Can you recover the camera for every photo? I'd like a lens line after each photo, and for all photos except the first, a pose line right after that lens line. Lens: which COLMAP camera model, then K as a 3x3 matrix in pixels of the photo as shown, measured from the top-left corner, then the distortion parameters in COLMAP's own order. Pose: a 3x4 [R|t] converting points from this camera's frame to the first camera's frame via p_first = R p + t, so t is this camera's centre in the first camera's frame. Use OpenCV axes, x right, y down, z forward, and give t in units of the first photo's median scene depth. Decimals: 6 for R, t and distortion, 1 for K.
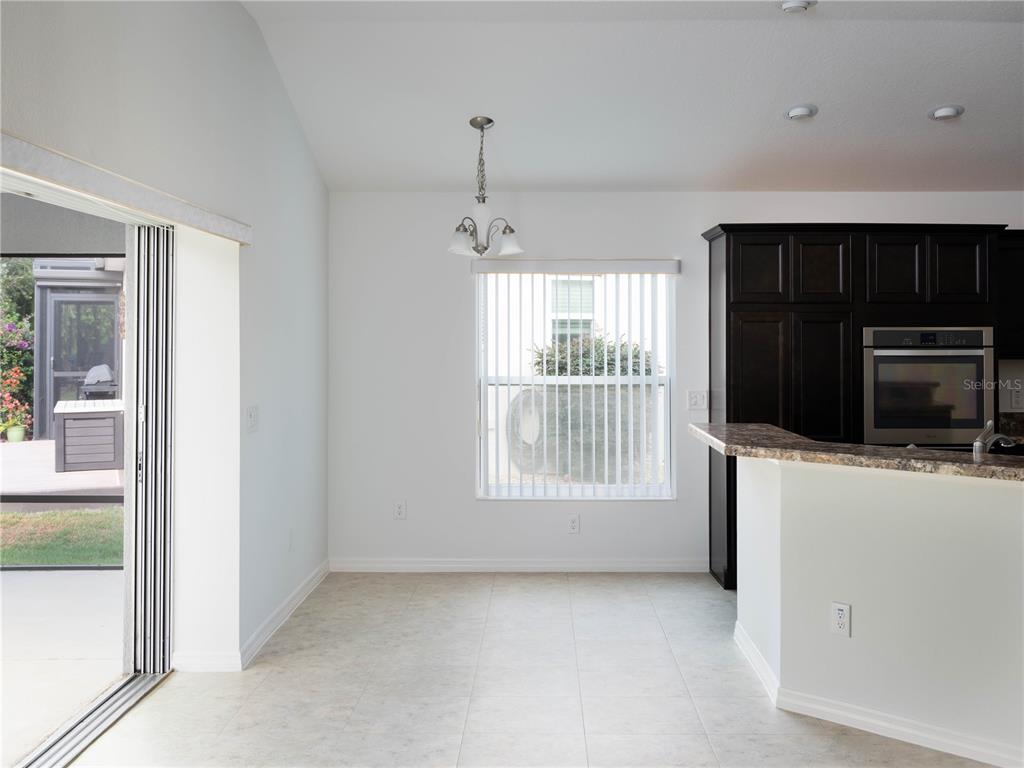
lens RADIAL K [[1164.1, 0, 522.1], [0, 1164.1, 309.0], [0, 0, 1]] dist [0.004715, 0.000000]
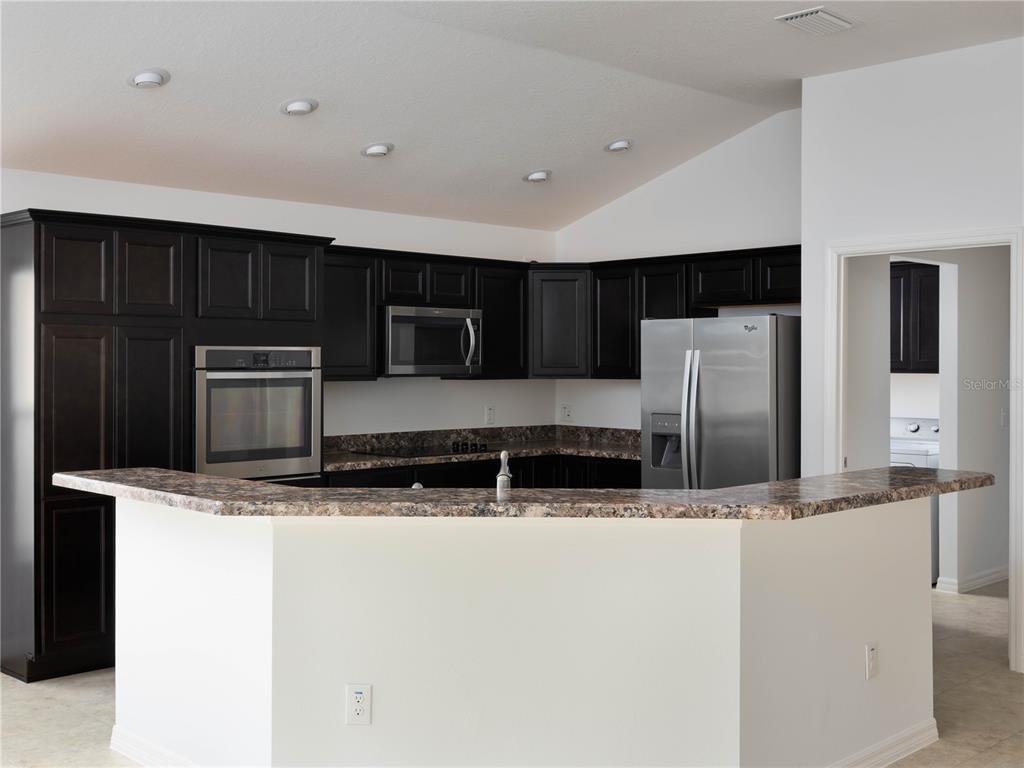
lens RADIAL K [[1164.1, 0, 509.6], [0, 1164.1, 375.7], [0, 0, 1]] dist [0.004715, 0.000000]
pose [[0.706716, -0.007259, 0.707460, -0.148824], [-0.020426, 0.999321, 0.030658, 0.006796], [-0.707203, -0.036117, 0.706088, 0.238555]]
